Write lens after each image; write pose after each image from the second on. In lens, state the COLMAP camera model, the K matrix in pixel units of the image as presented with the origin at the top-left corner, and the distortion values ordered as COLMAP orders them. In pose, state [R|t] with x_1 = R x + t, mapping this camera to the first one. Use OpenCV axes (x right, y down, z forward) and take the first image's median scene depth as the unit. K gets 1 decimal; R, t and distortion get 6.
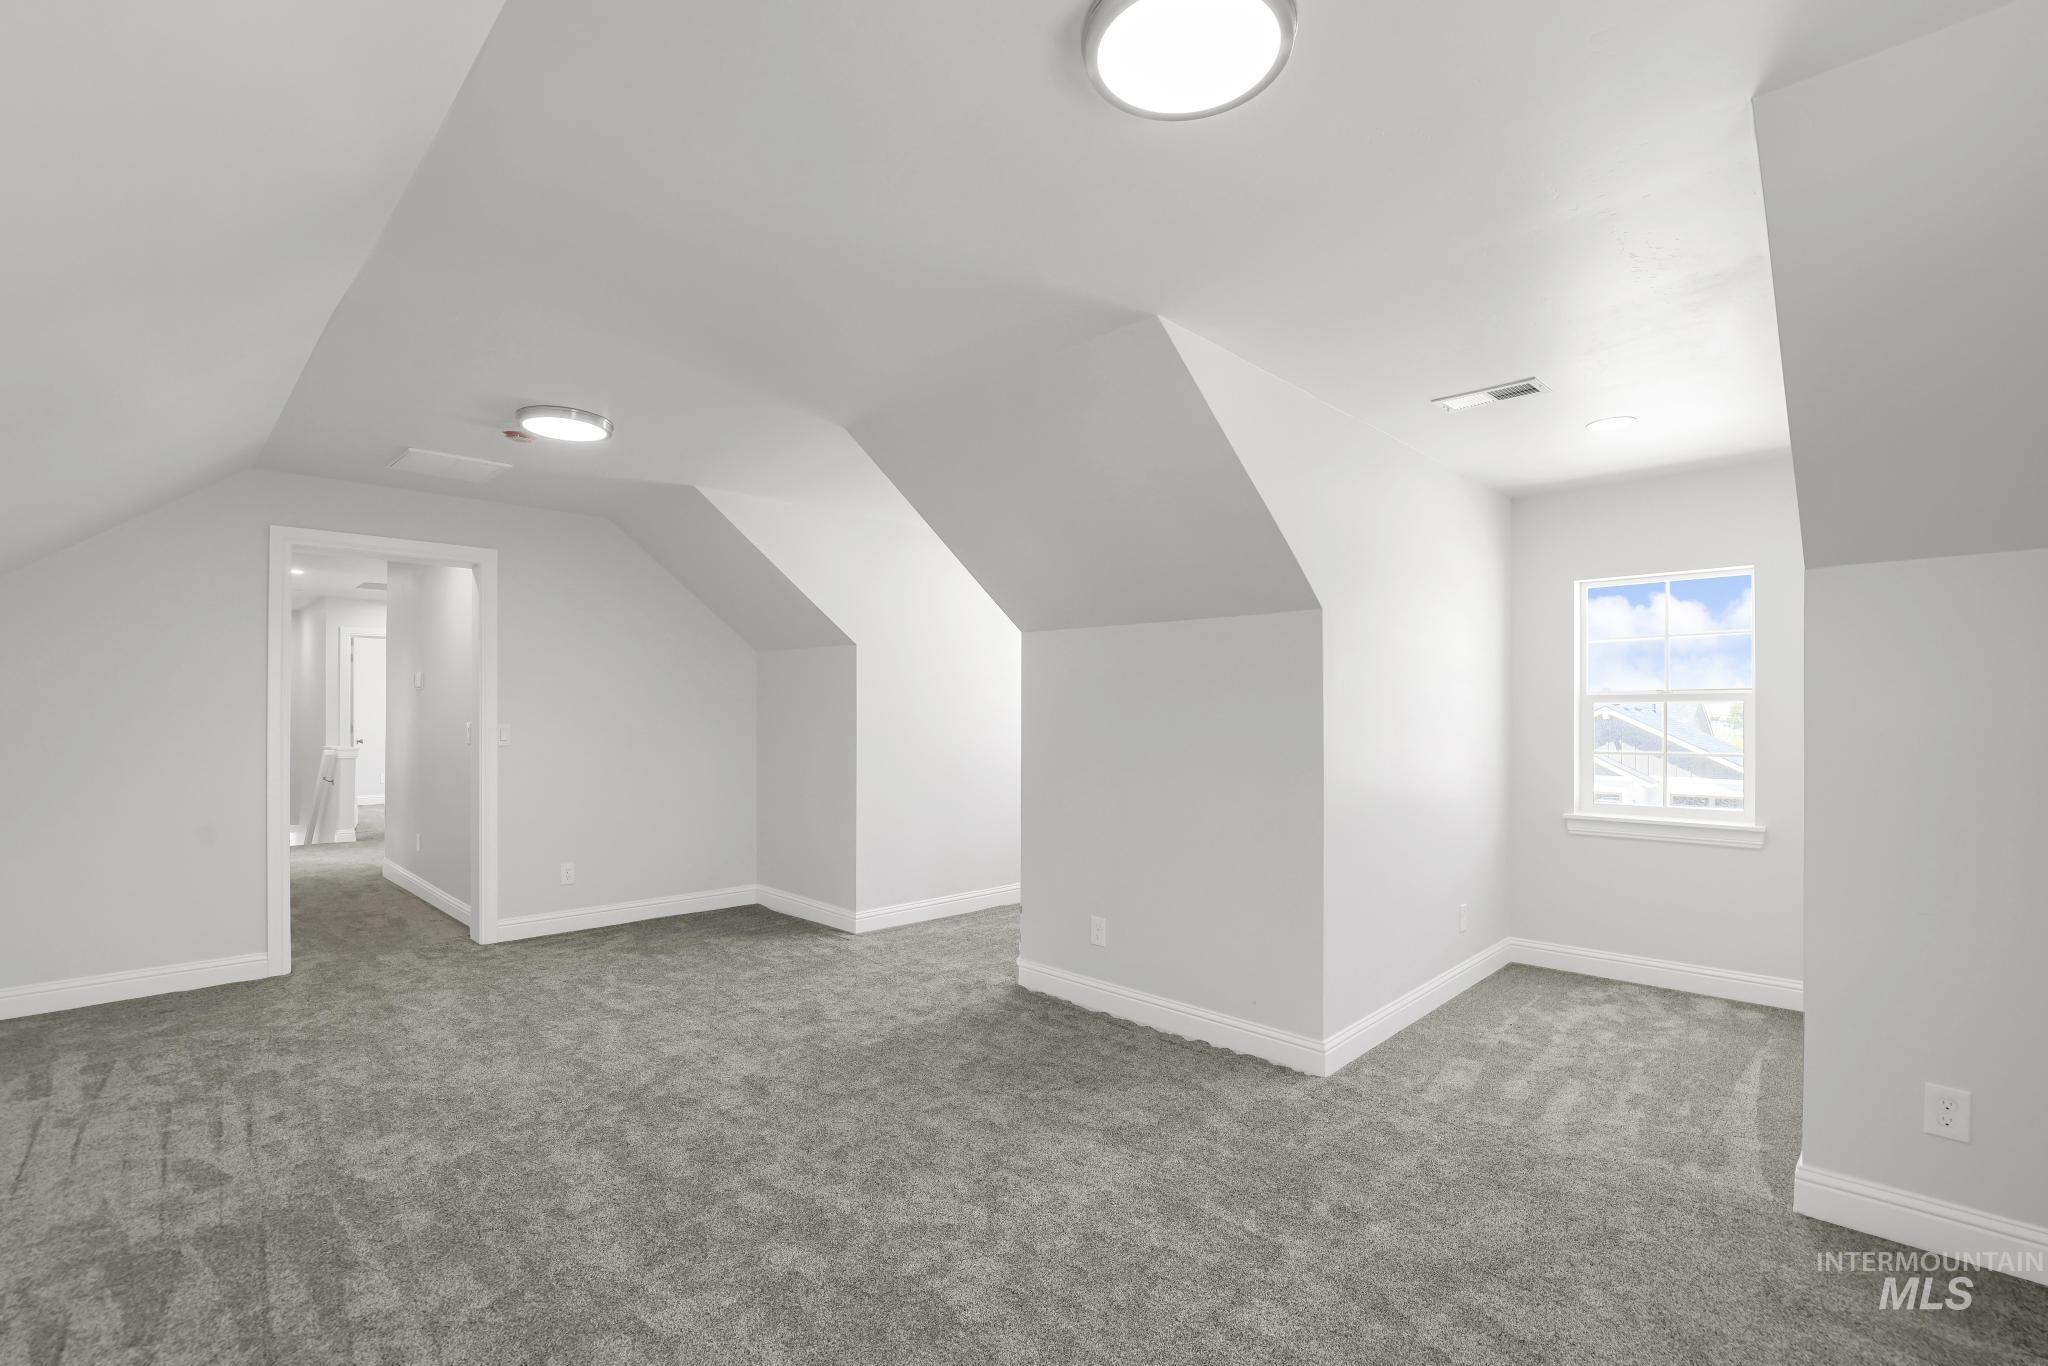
lens RADIAL K [[919.7, 0, 1007.2], [0, 919.7, 673.9], [0, 0, 1]] dist [-0.048716, 0.019469]
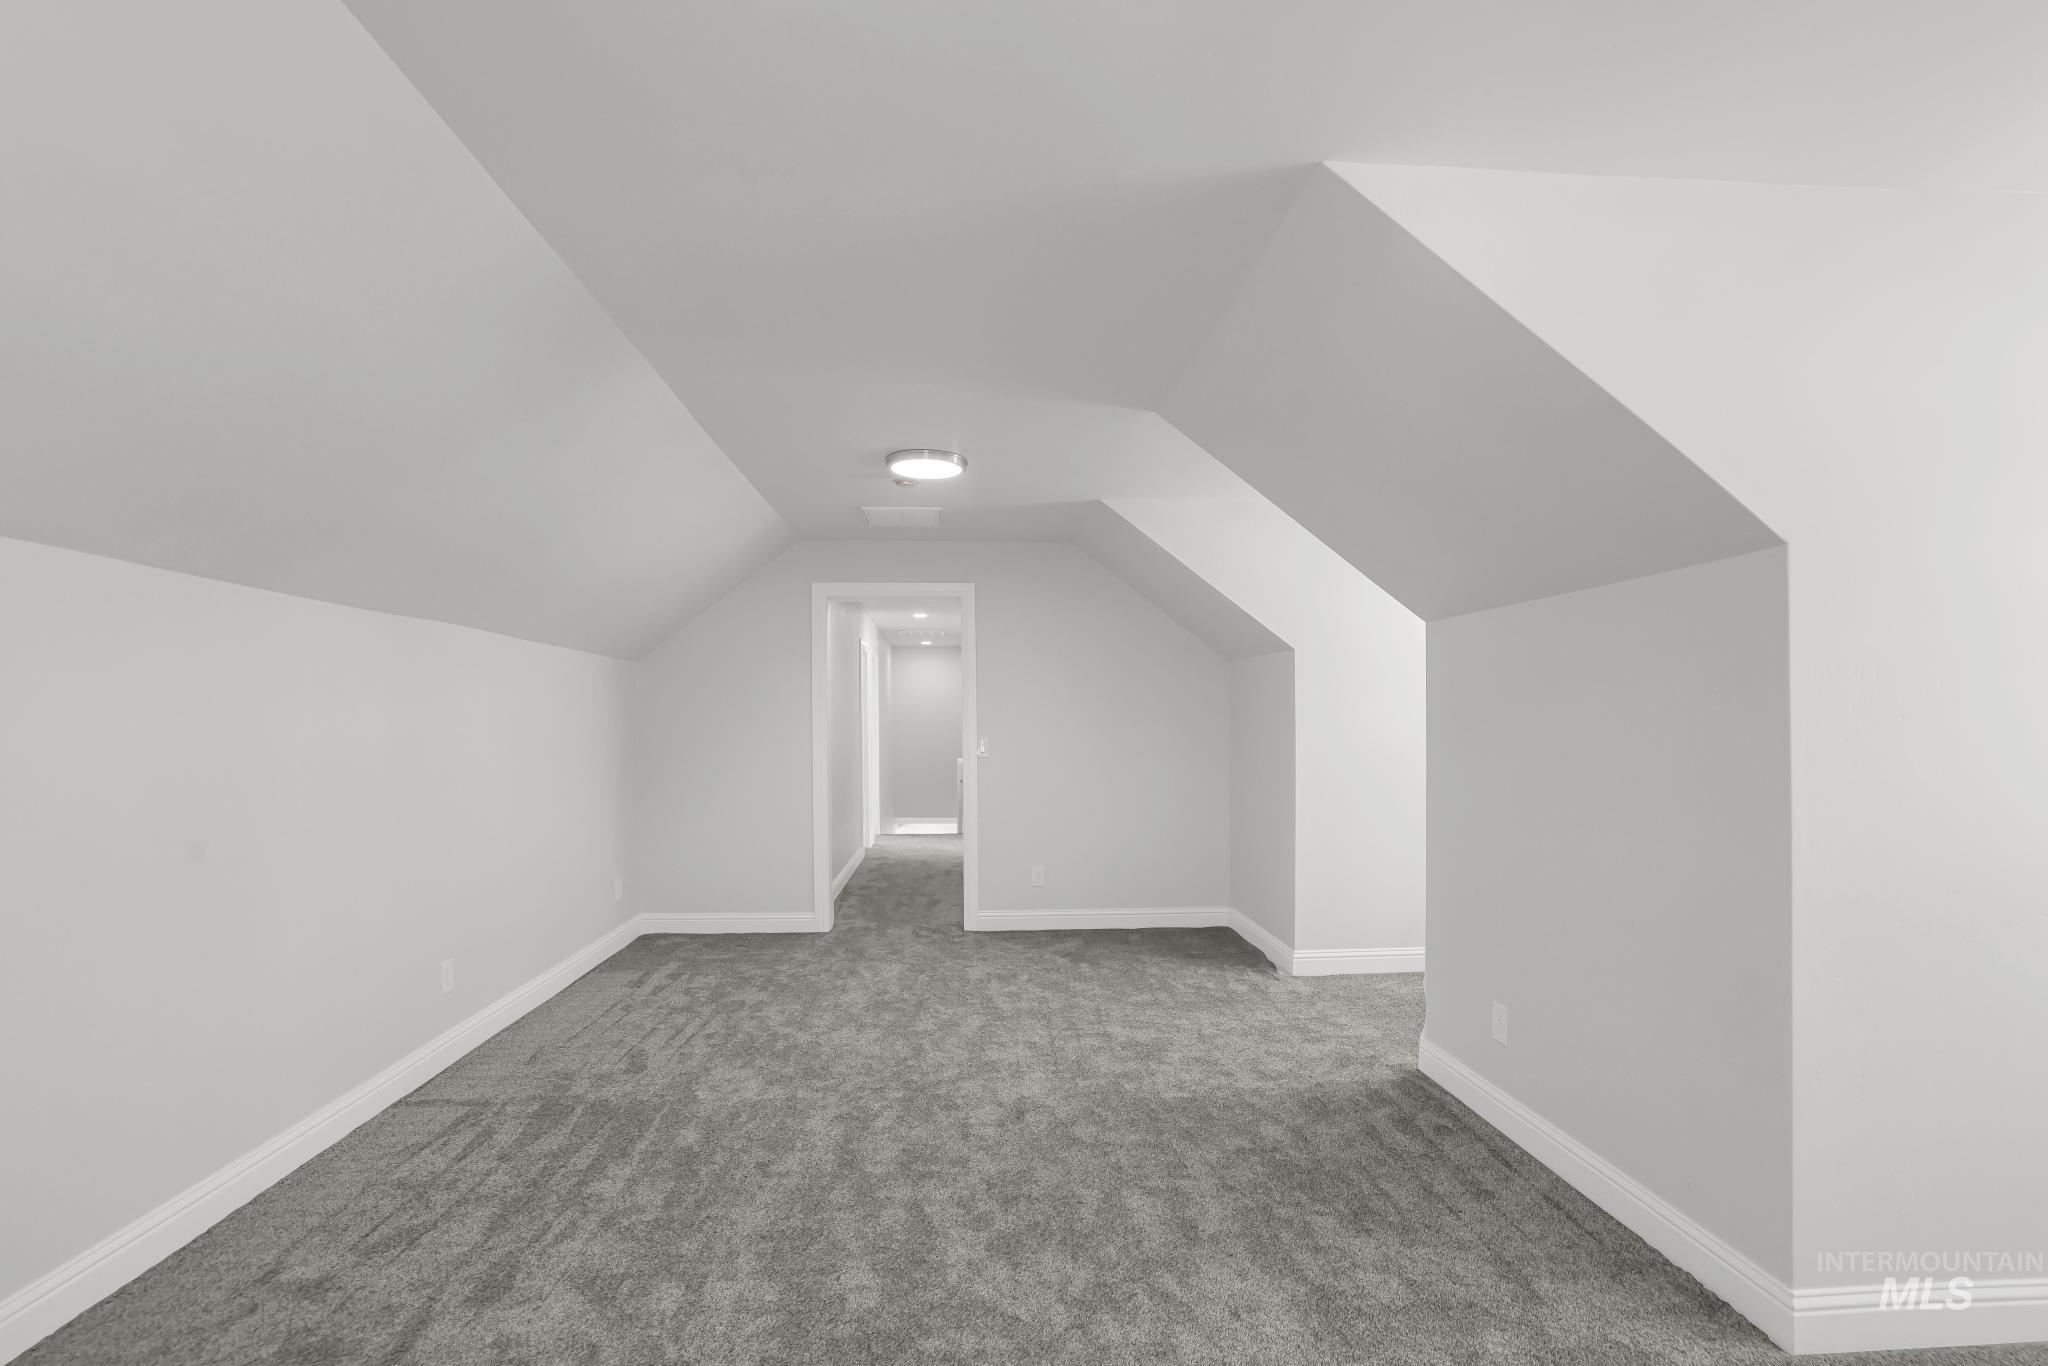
lens RADIAL K [[919.7, 0, 959.1], [0, 919.7, 700.2], [0, 0, 1]] dist [-0.048716, 0.019469]
pose [[0.750556, -0.021703, -0.660451, 0.279241], [0.029875, 0.999553, 0.001104, 0.009672], [0.660132, -0.020560, 0.750868, 0.193536]]
